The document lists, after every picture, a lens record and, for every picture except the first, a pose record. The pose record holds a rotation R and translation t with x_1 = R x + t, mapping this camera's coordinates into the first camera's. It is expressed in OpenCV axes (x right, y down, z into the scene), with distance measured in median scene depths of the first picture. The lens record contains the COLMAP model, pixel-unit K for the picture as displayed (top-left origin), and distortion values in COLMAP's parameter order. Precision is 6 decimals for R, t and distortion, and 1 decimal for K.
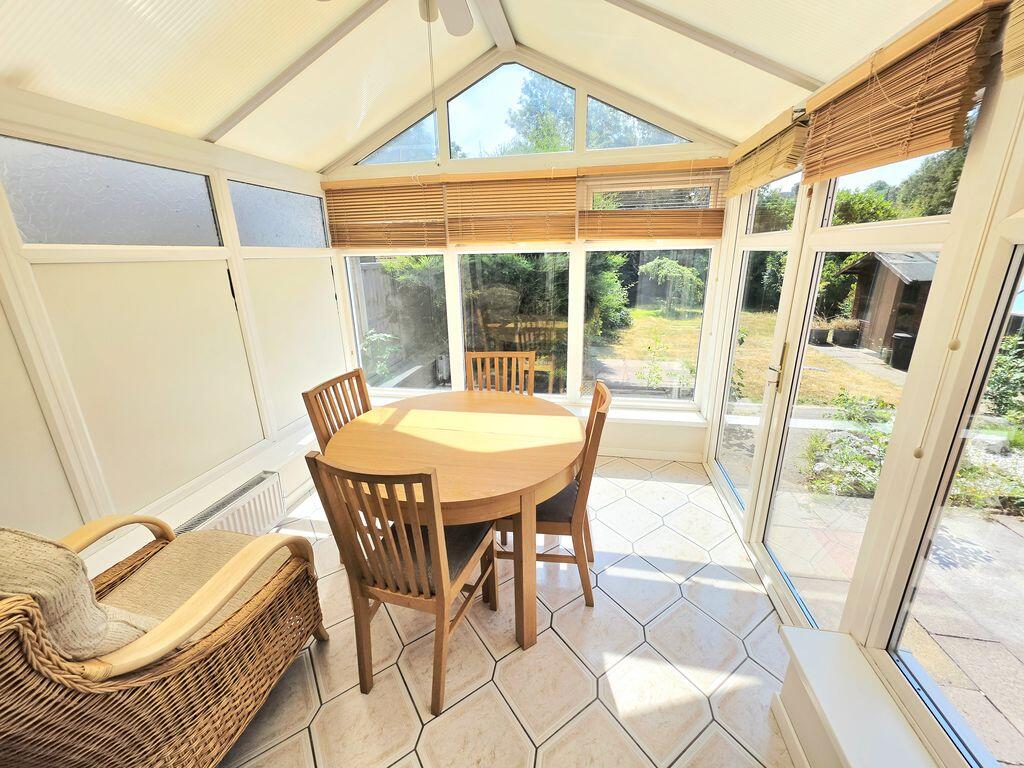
lens RADIAL K [[416.4, 0, 511.3], [0, 416.4, 381.5], [0, 0, 1]] dist [0.000944, -0.000057]
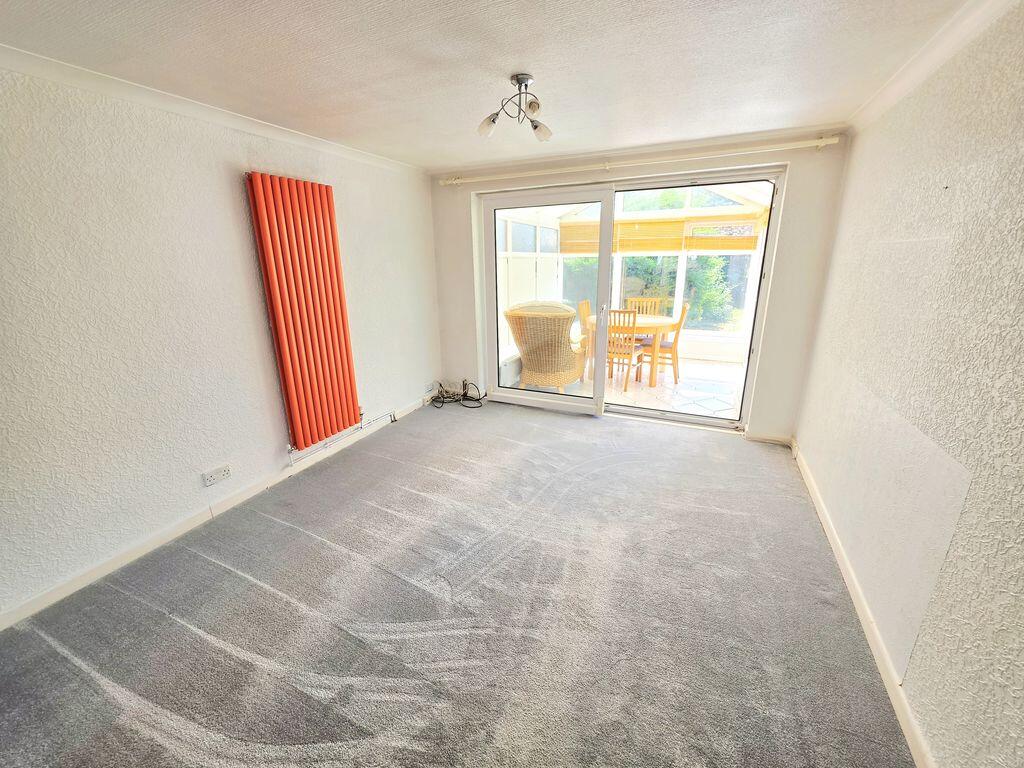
lens RADIAL K [[416.4, 0, 512.9], [0, 416.4, 379.5], [0, 0, 1]] dist [0.000944, -0.000057]
pose [[0.971943, 0.072410, -0.223793, -0.110135], [-0.074971, 0.997181, -0.002959, 0.268665], [0.222948, 0.019654, 0.974632, -0.862805]]
